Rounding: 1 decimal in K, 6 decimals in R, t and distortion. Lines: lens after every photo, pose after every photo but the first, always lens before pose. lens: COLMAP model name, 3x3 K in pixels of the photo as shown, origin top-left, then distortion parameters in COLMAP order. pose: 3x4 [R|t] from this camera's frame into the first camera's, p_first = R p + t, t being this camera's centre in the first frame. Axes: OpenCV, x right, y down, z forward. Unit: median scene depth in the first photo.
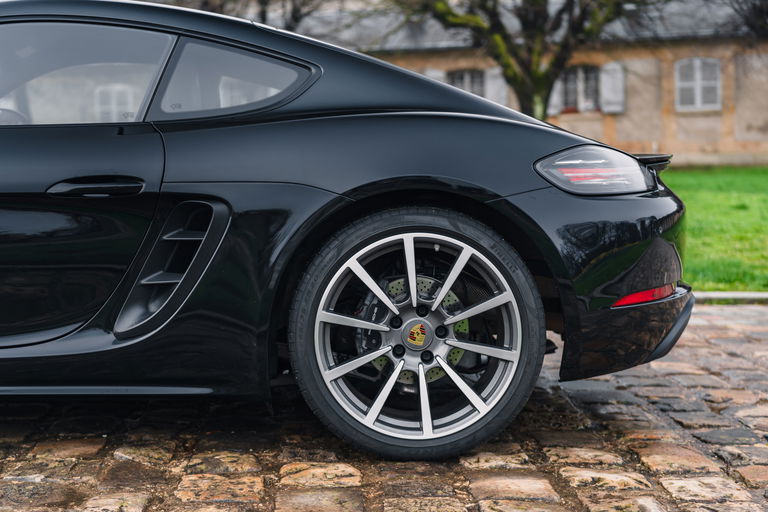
lens RADIAL K [[1218.2, 0, 383.3], [0, 1218.2, 254.9], [0, 0, 1]] dist [0.018786, 0.000000]
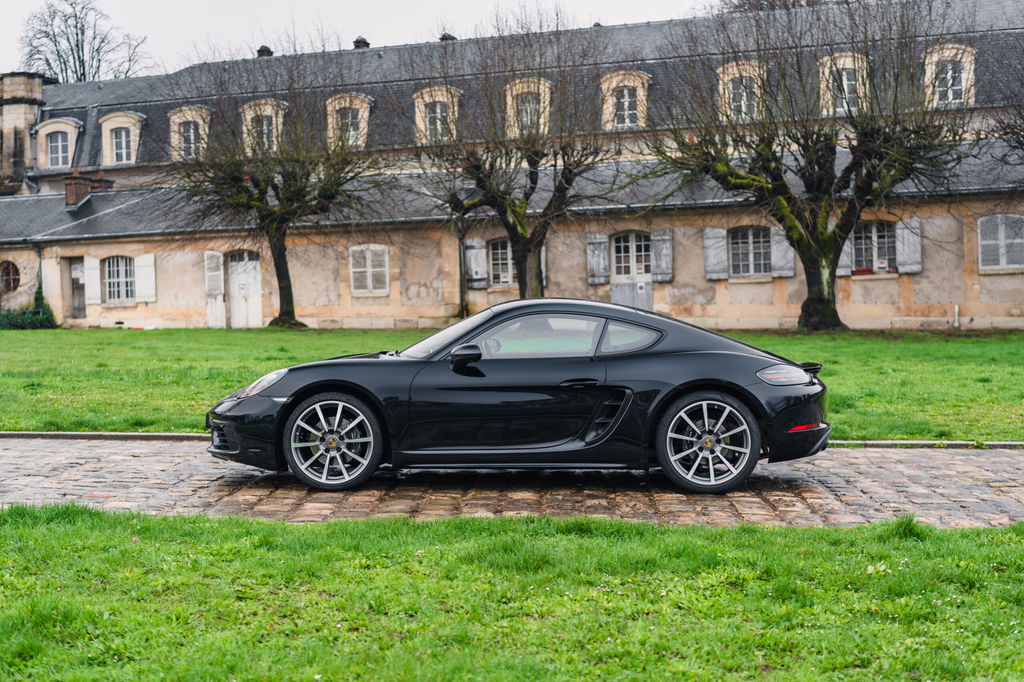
lens RADIAL K [[1624.2, 0, 514.4], [0, 1624.2, 343.4], [0, 0, 1]] dist [0.018786, 0.000000]
pose [[0.996629, -0.005719, -0.081839, -0.088096], [0.001152, 0.998445, -0.055738, 0.045714], [0.082030, 0.055456, 0.995086, -2.194232]]
